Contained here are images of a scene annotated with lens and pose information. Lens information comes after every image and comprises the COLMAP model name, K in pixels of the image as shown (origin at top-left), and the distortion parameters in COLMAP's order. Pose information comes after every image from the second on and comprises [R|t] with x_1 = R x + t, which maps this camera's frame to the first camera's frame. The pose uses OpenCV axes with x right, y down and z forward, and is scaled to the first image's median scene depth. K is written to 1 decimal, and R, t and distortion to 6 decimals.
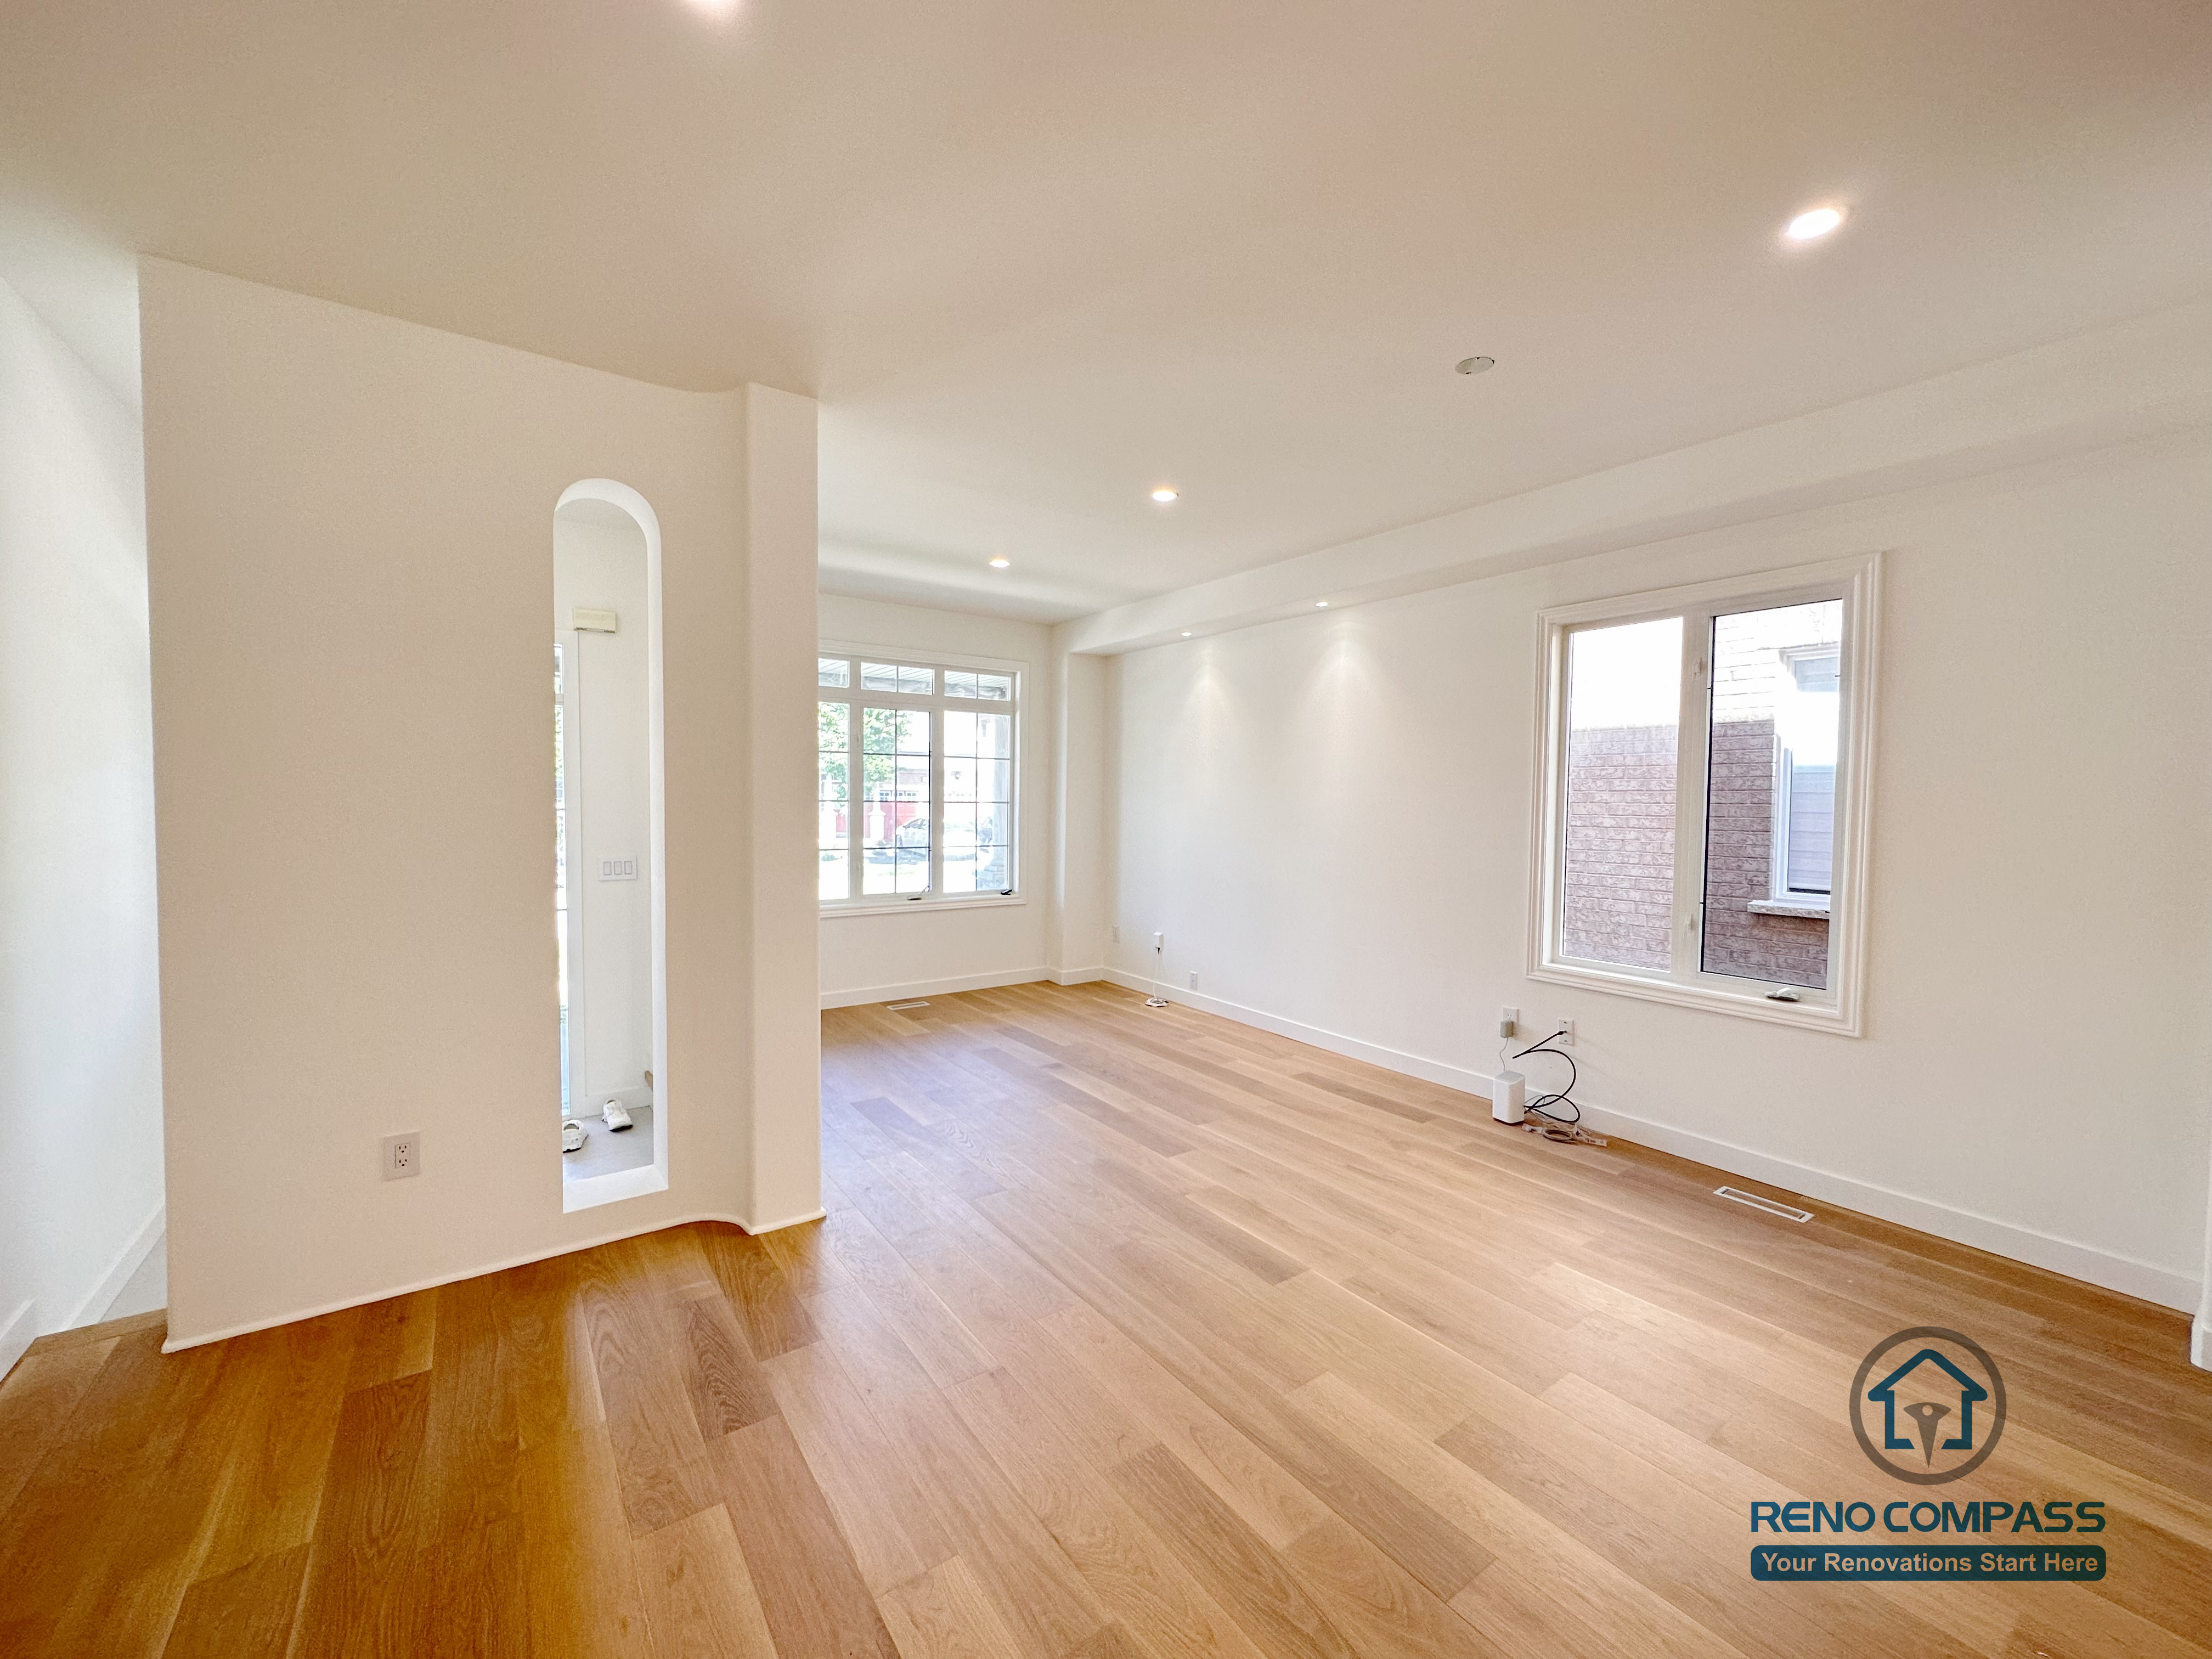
lens RADIAL K [[884.0, 0, 1104.7], [0, 884.0, 827.7], [0, 0, 1]] dist [-0.002624, 0.000721]
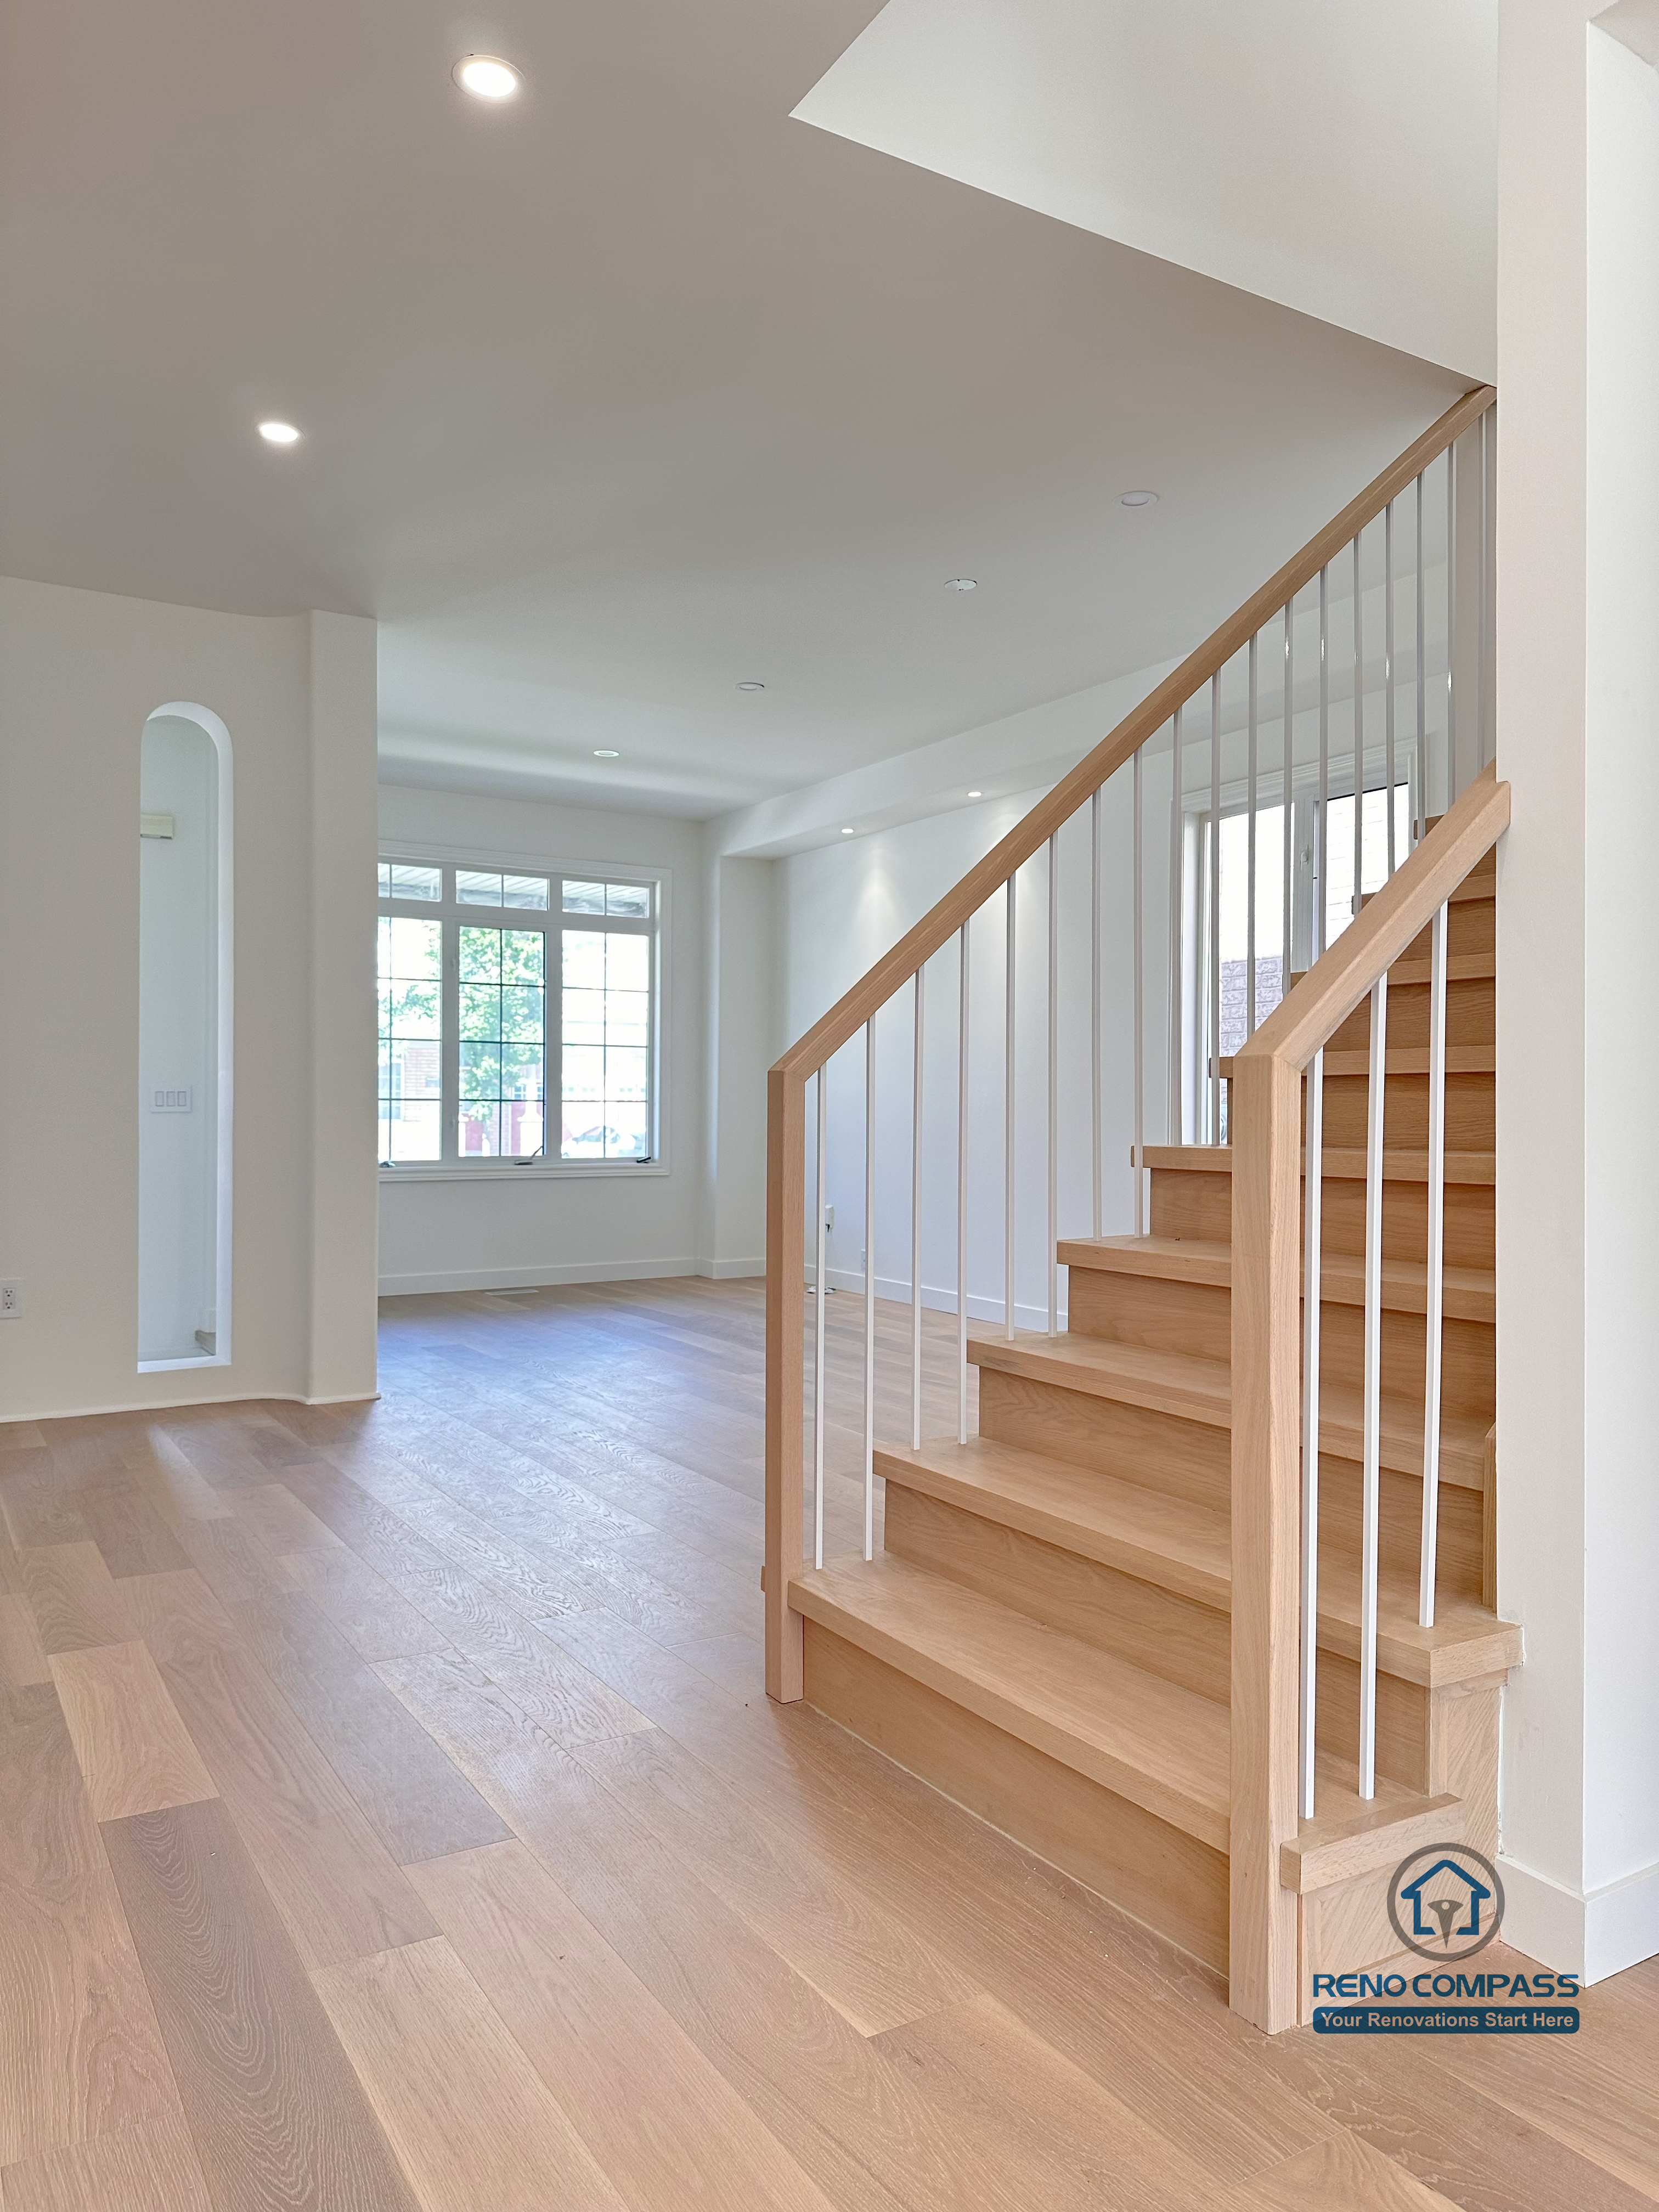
lens RADIAL K [[1539.6, 0, 843.0], [0, 1539.6, 1103.0], [0, 0, 1]] dist [0.107642, -0.138027]
pose [[0.997908, -0.006280, -0.064340, 0.283652], [0.003781, 0.999236, -0.038897, 0.138806], [0.064535, 0.038572, 0.997170, -0.657761]]
